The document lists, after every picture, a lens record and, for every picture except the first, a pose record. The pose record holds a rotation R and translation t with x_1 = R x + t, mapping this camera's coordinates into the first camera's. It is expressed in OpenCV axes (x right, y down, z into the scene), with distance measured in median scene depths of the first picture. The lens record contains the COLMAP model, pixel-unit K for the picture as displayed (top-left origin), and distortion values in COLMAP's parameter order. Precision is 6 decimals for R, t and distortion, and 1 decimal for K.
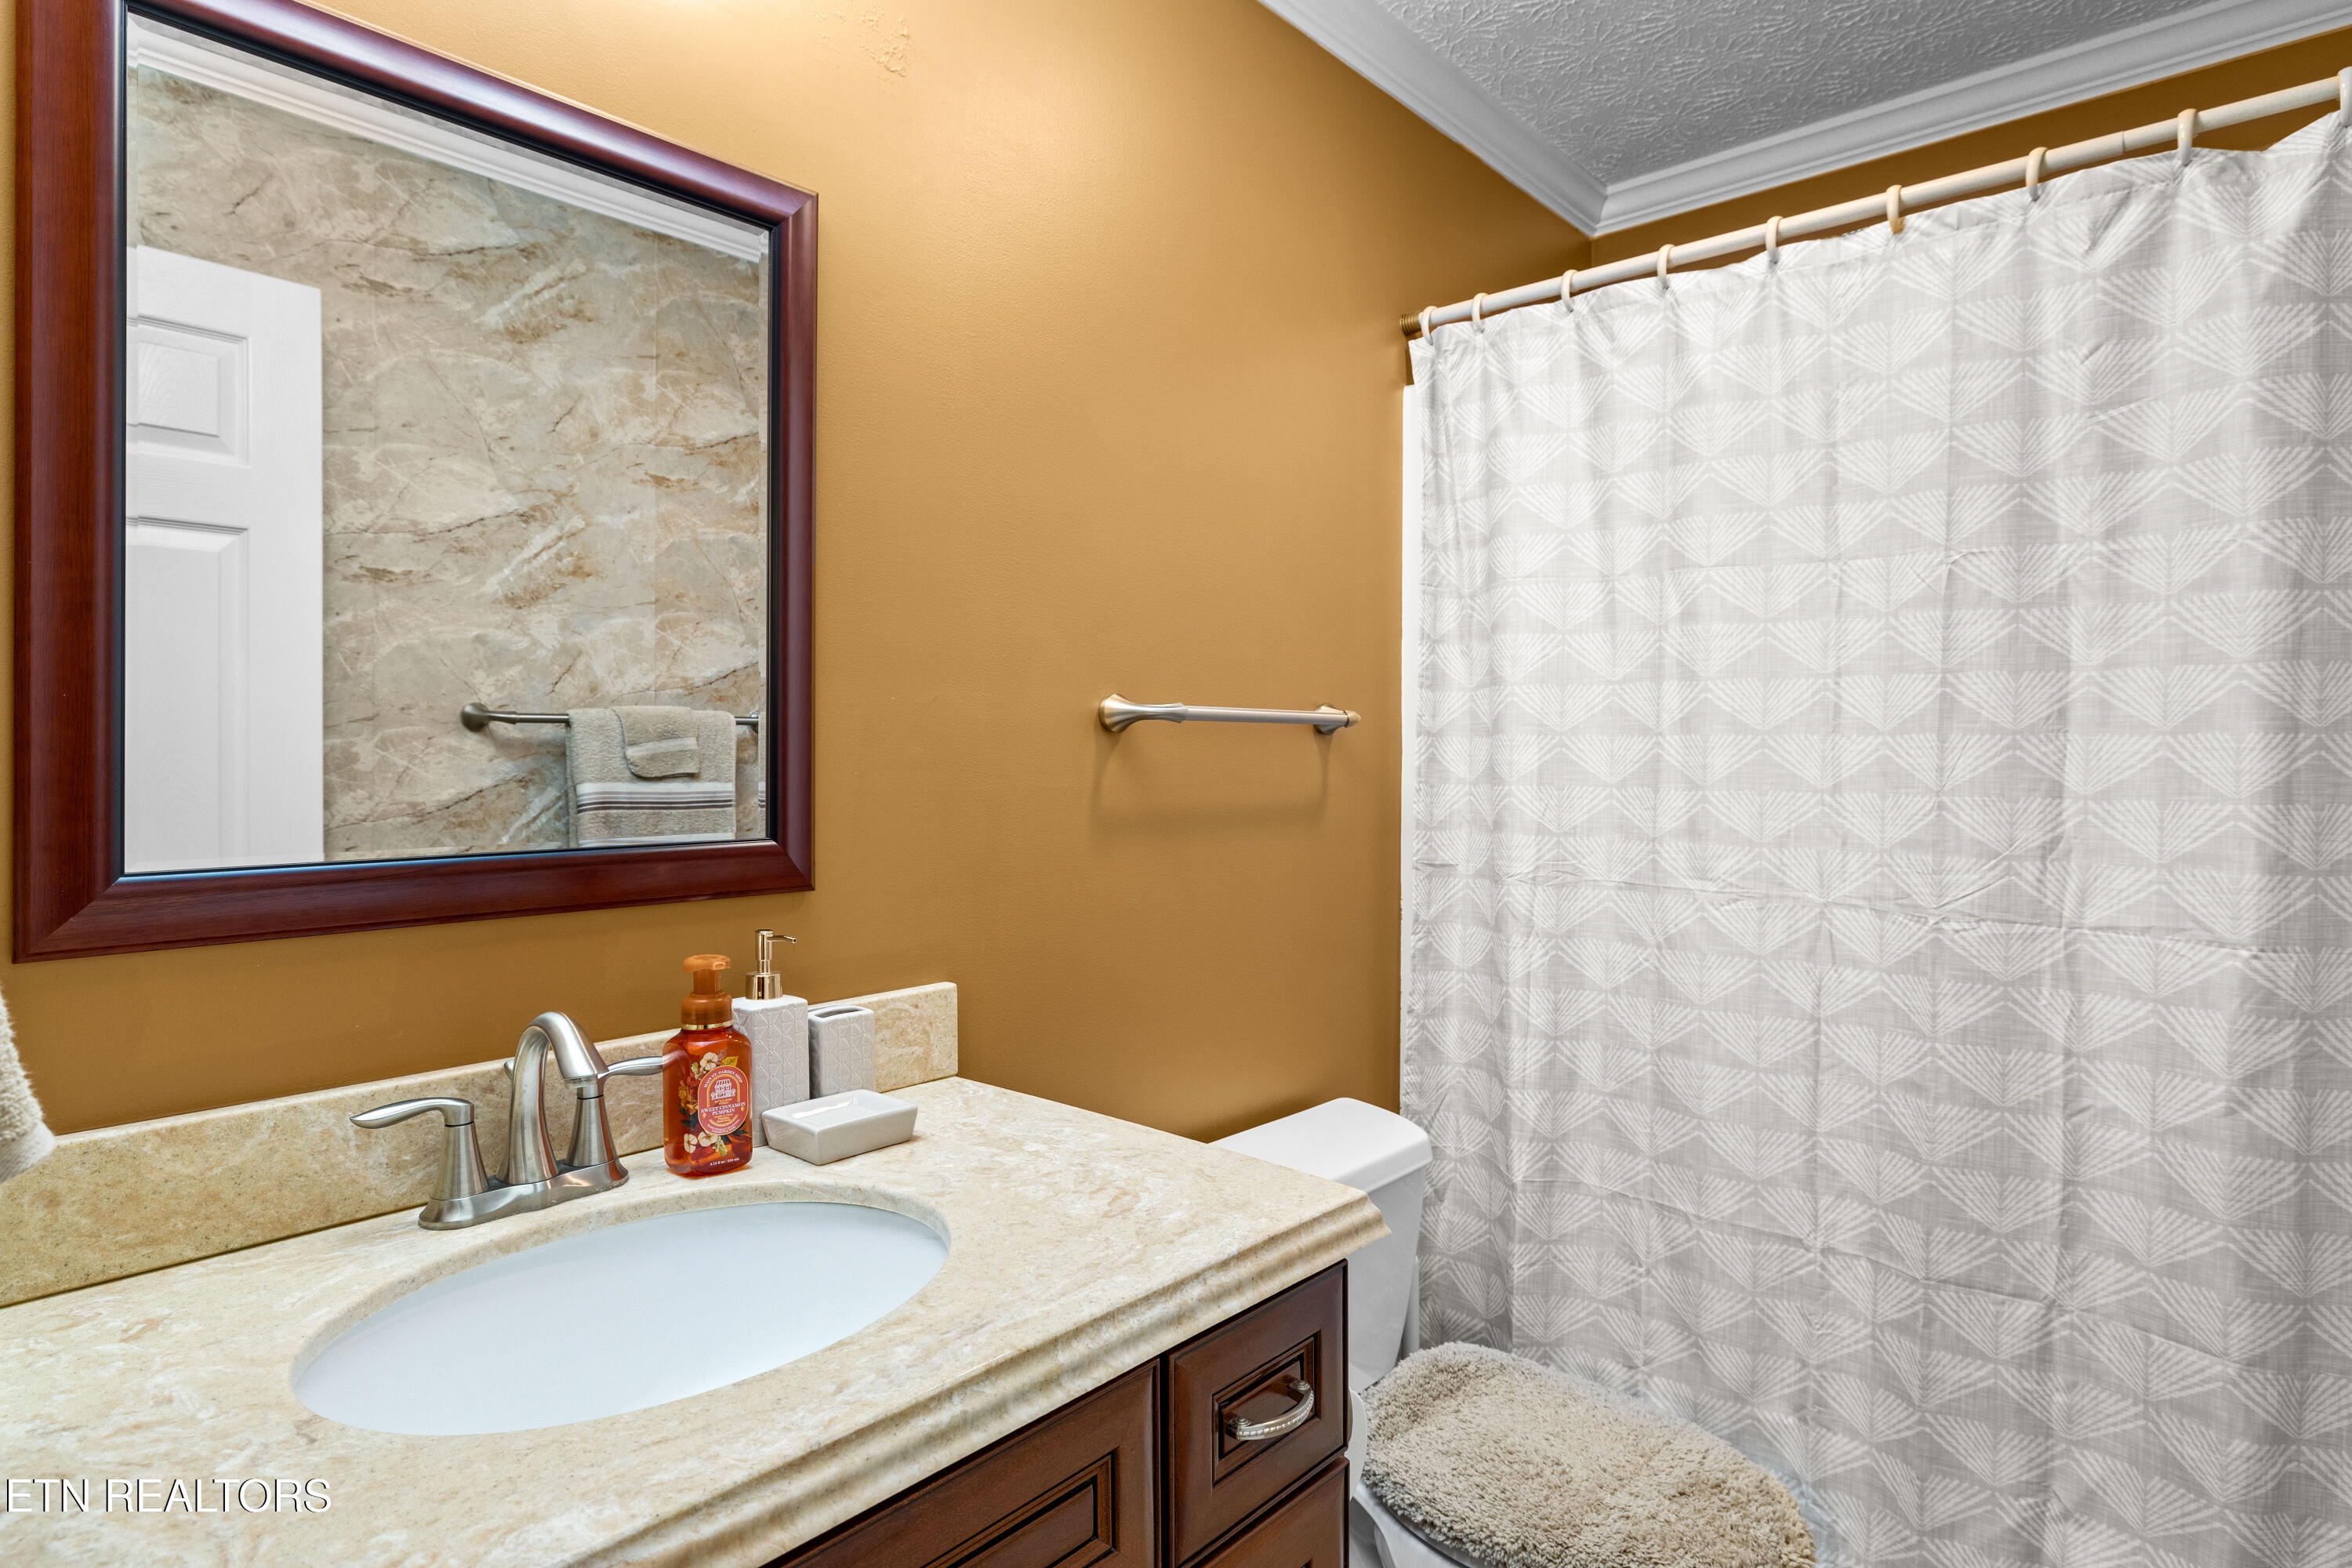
lens RADIAL K [[1297.4, 0, 1174.0], [0, 1297.4, 771.5], [0, 0, 1]] dist [-0.003100, 0.000047]
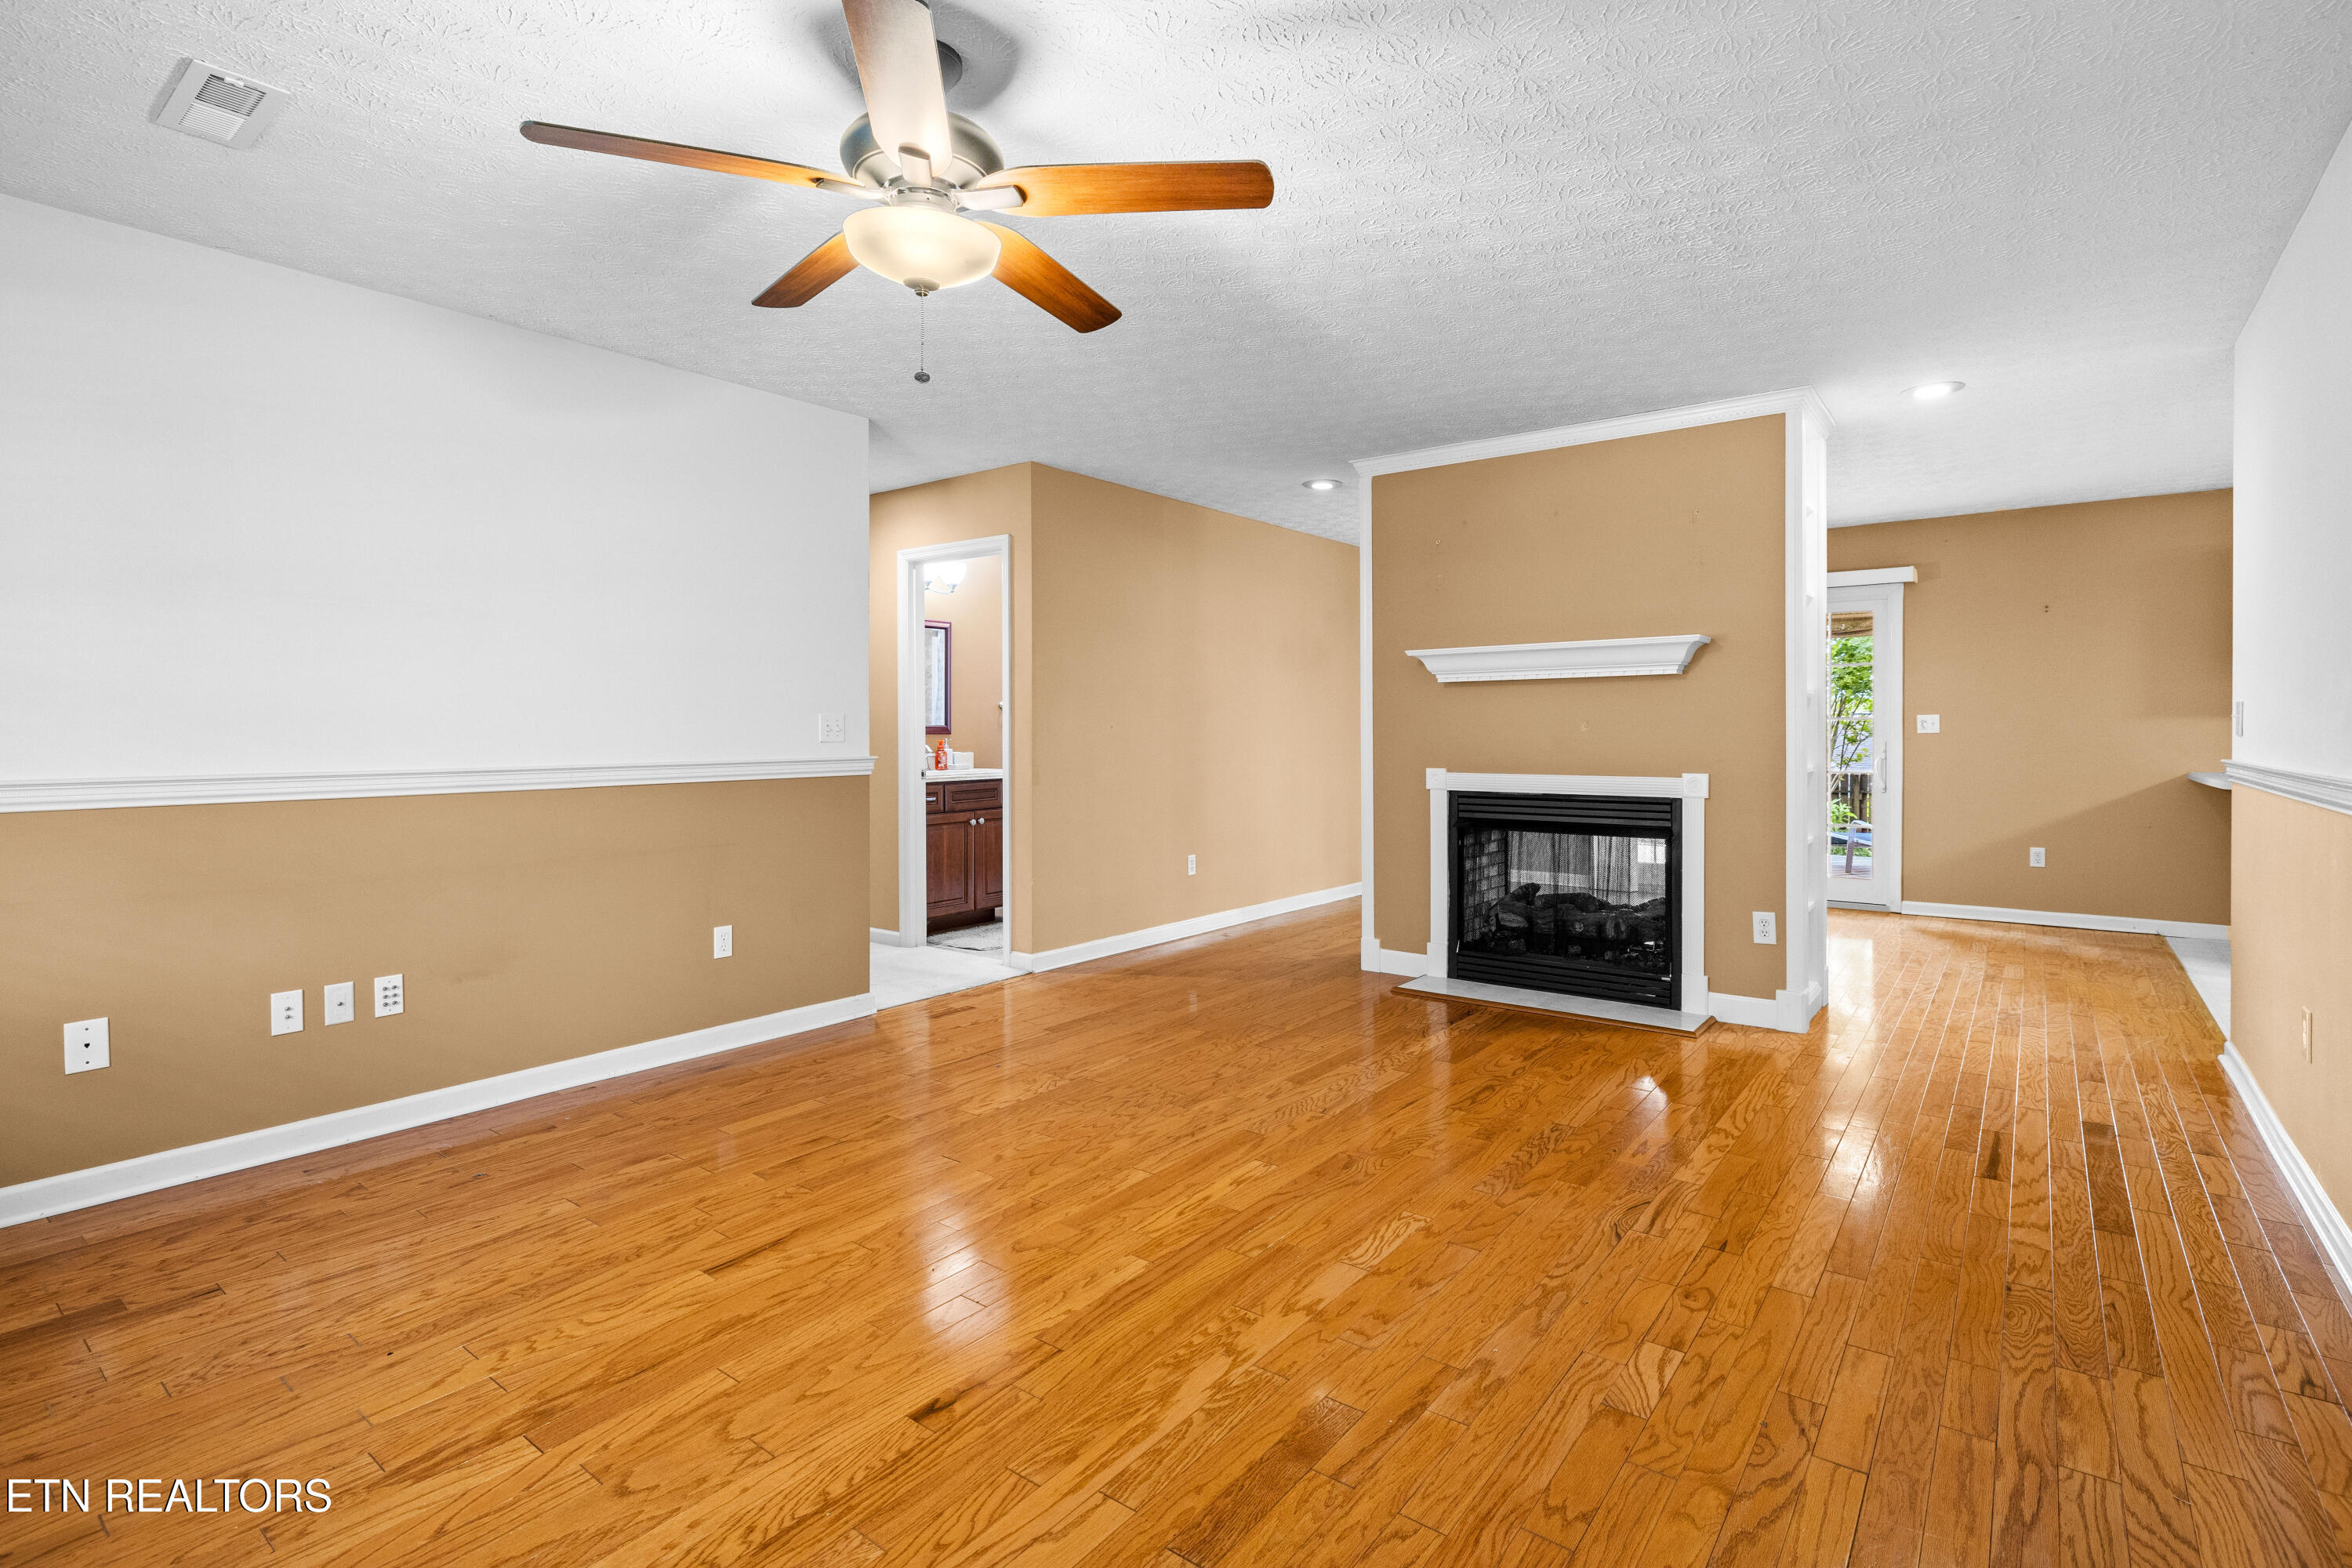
lens RADIAL K [[1118.0, 0, 1177.1], [0, 1118.0, 741.9], [0, 0, 1]] dist [-0.009215, 0.001091]
pose [[0.997939, -0.000682, 0.064161, 0.280768], [0.000709, 1.000000, -0.000409, 0.080033], [-0.064160, 0.000453, 0.997940, -2.702067]]
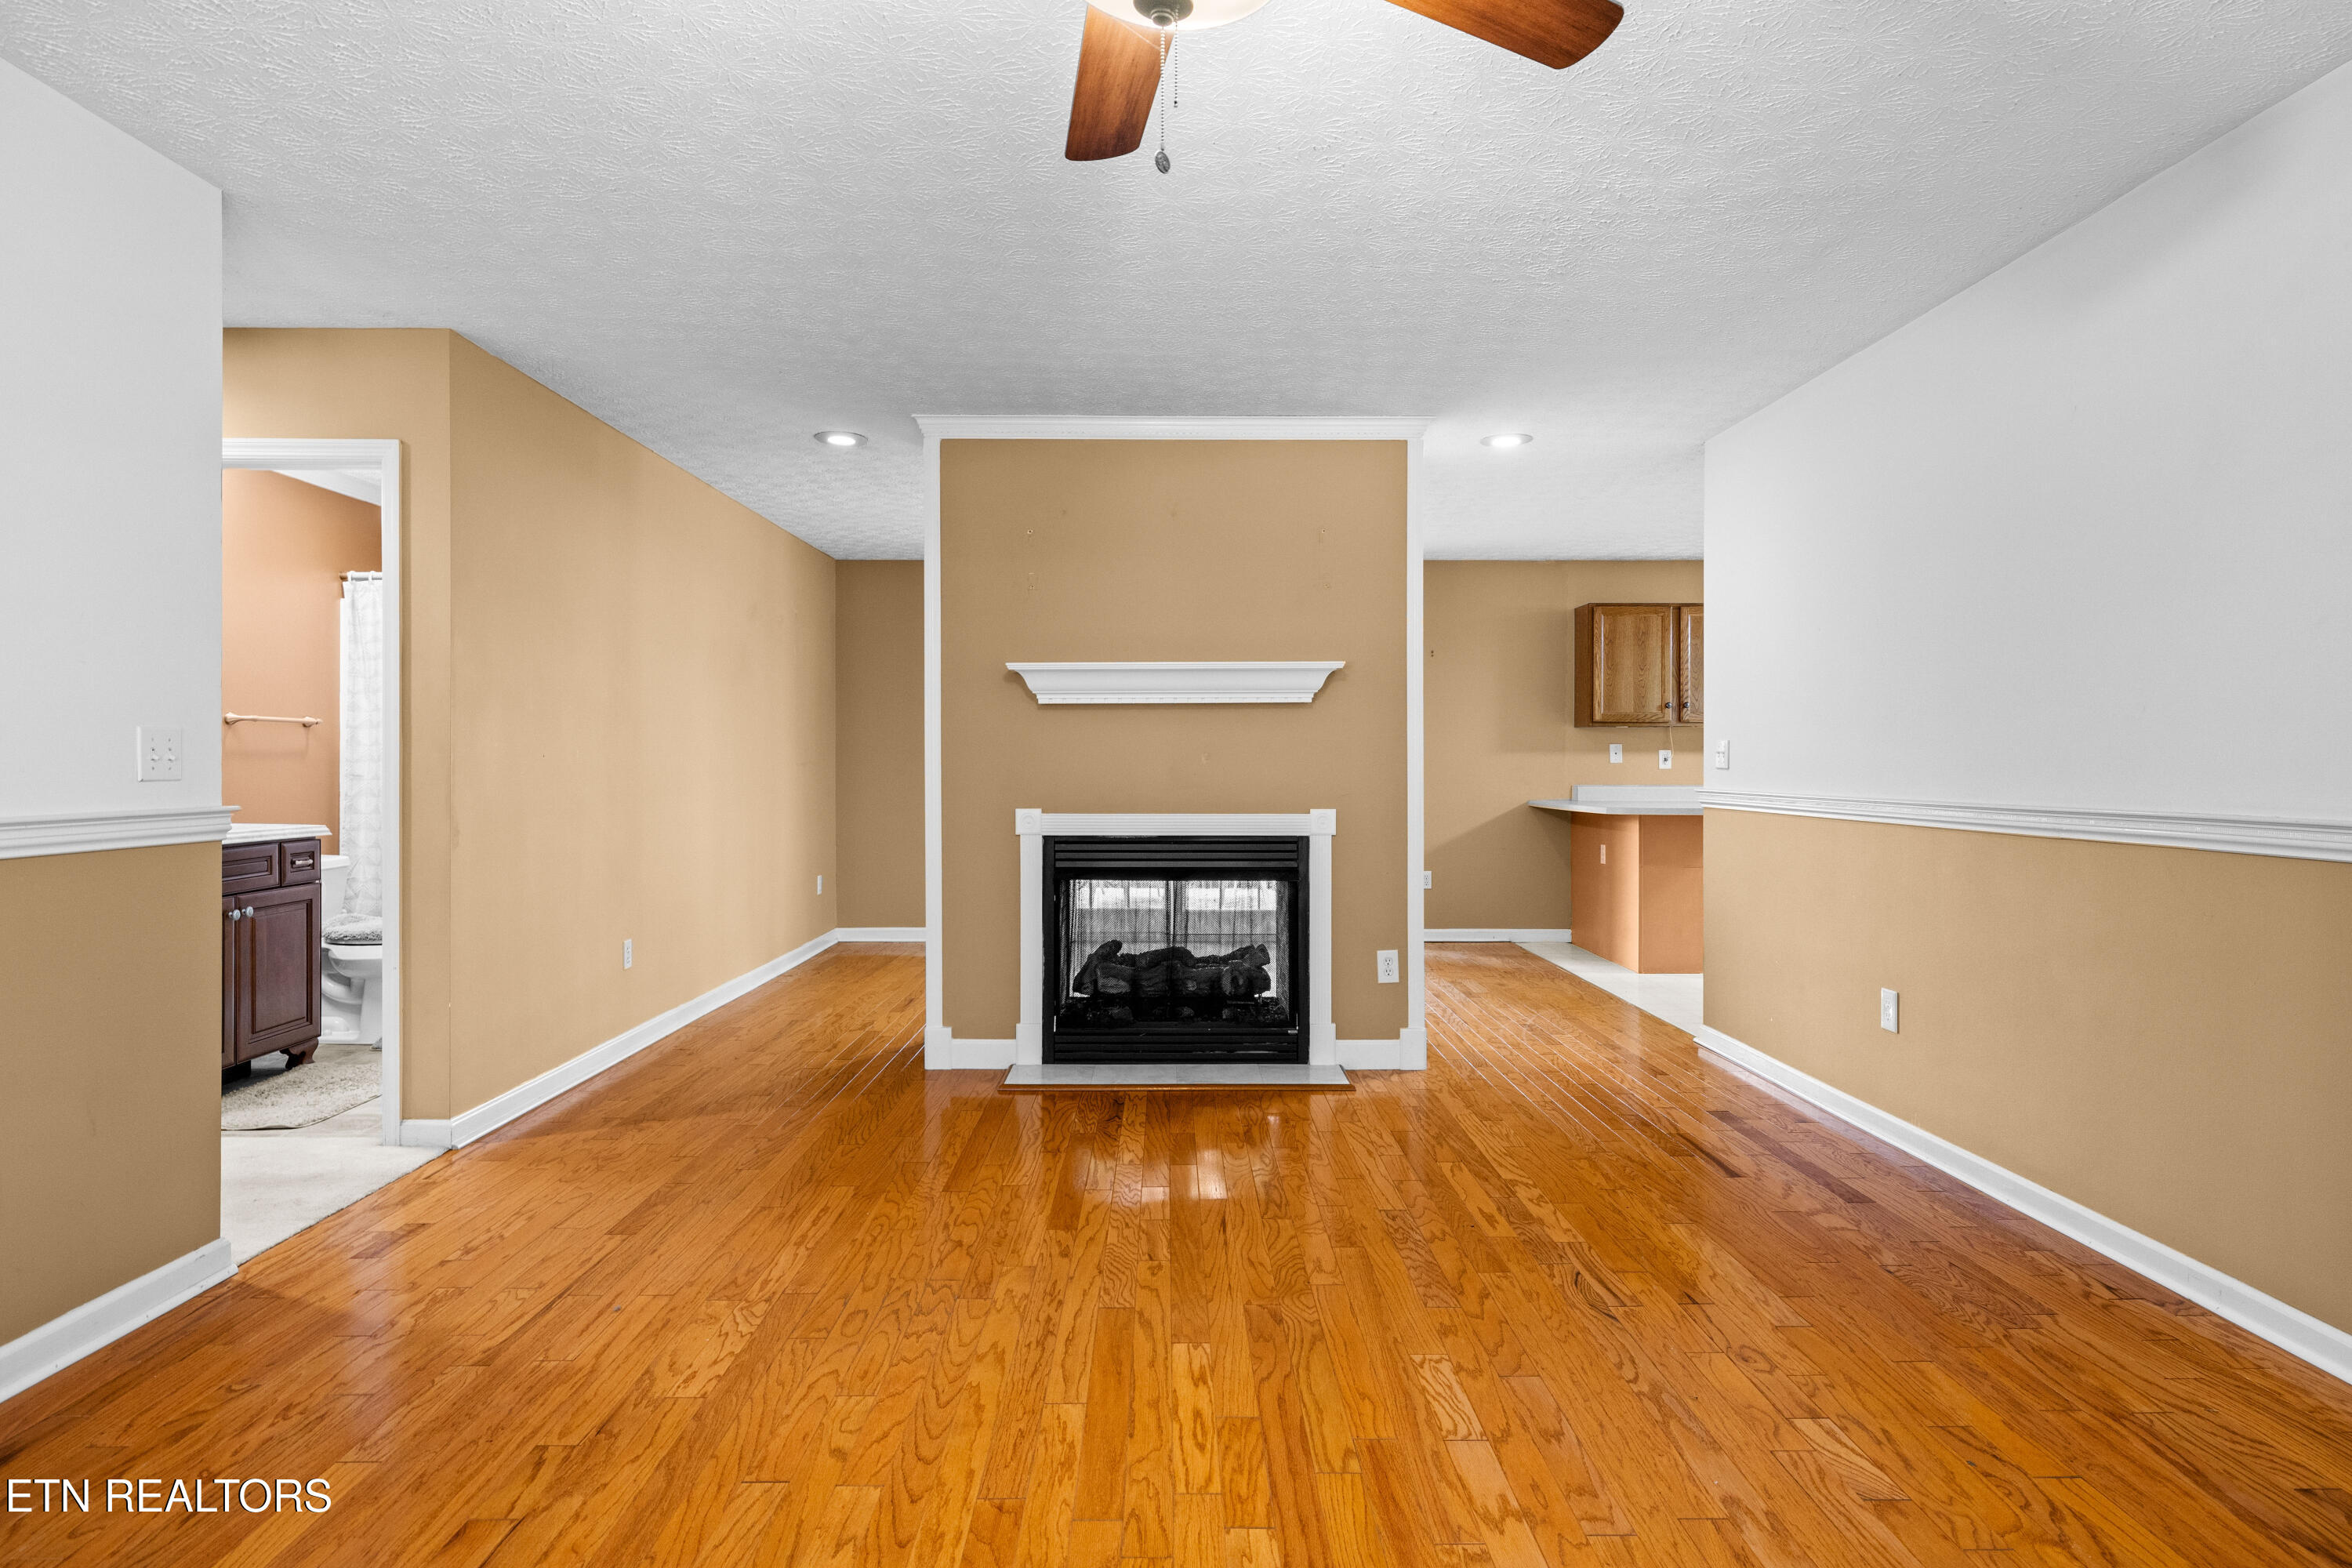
lens RADIAL K [[1297.4, 0, 1174.0], [0, 1297.4, 771.5], [0, 0, 1]] dist [-0.003100, 0.000047]
pose [[0.746805, -0.001788, 0.665041, -0.328095], [0.004071, 0.999990, -0.001883, 0.076459], [-0.665031, 0.004114, 0.746804, -2.209992]]
